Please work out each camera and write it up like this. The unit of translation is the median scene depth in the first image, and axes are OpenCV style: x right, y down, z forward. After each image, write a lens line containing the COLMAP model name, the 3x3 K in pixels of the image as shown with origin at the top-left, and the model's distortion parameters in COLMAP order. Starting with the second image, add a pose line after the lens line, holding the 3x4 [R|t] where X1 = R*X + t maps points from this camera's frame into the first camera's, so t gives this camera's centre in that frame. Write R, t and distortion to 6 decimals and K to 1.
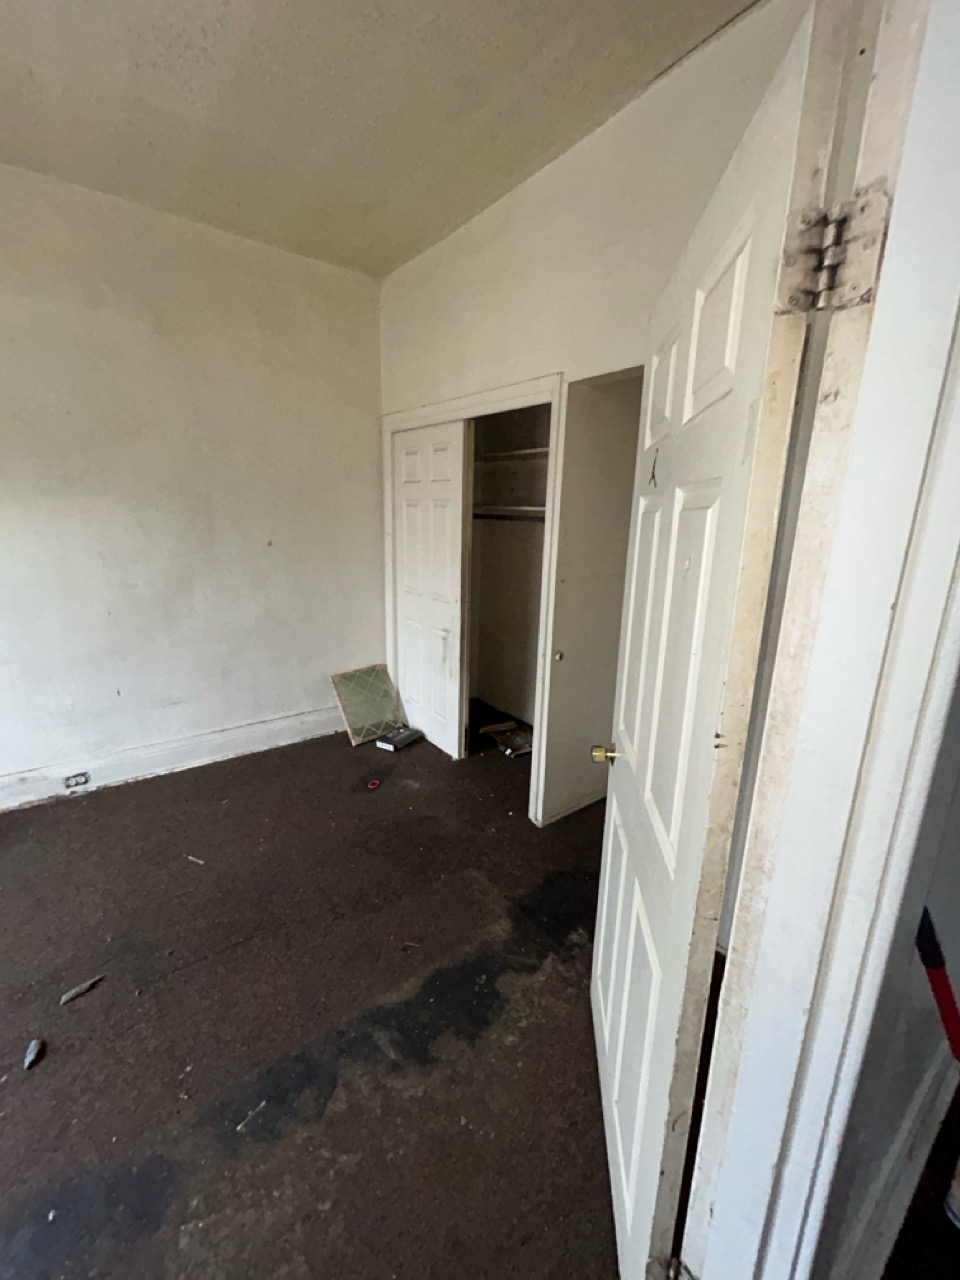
lens RADIAL K [[520.8, 0, 479.8], [0, 520.8, 636.2], [0, 0, 1]] dist [-0.000070, 0.000179]
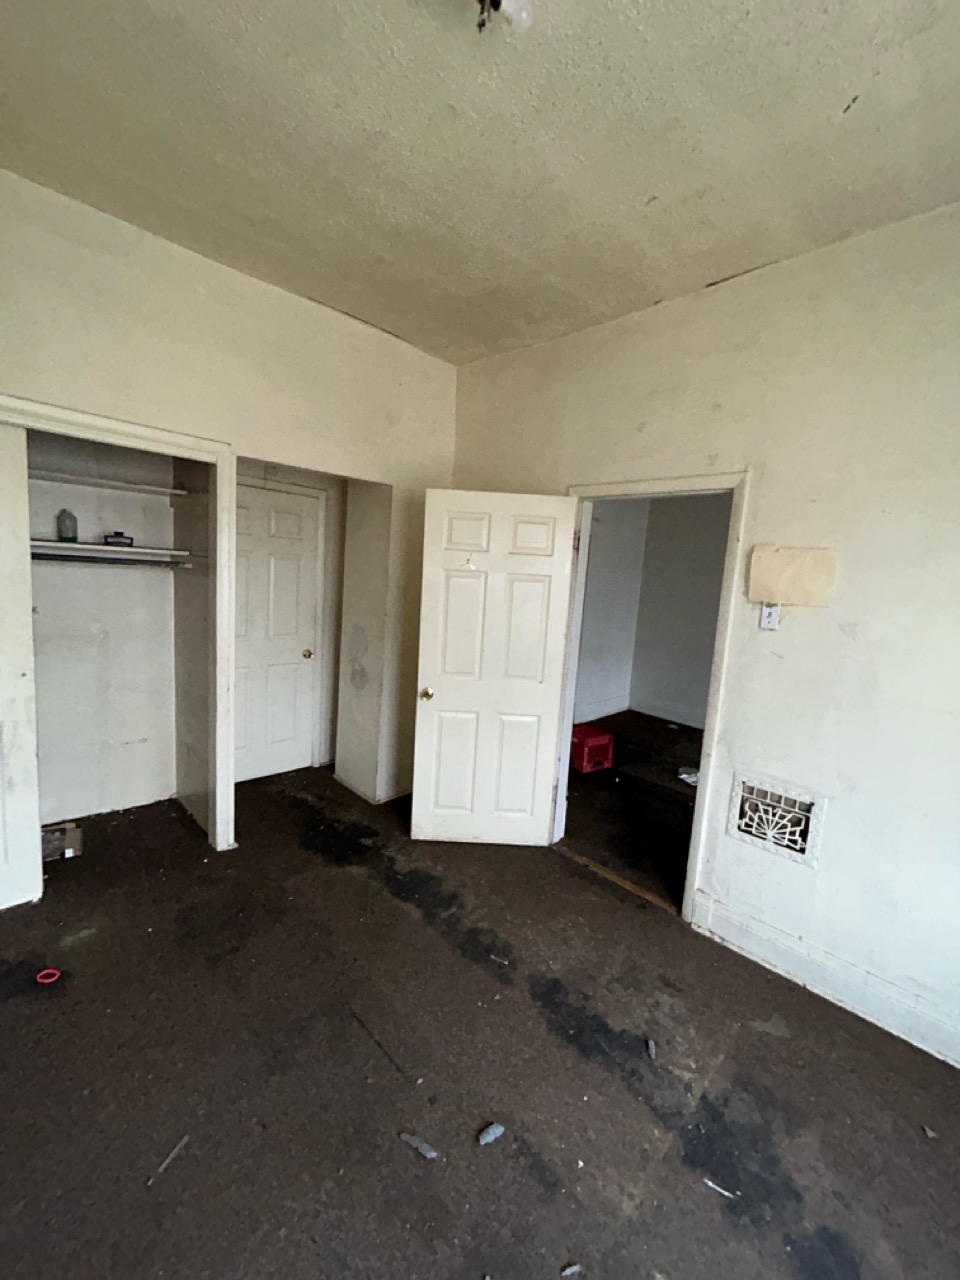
lens RADIAL K [[520.8, 0, 481.1], [0, 520.8, 640.0], [0, 0, 1]] dist [-0.000070, 0.000179]
pose [[-0.128522, -0.159421, 0.978809, -1.529613], [0.153328, 0.971932, 0.178434, -0.272754], [-0.979782, 0.173012, -0.100470, 0.870534]]
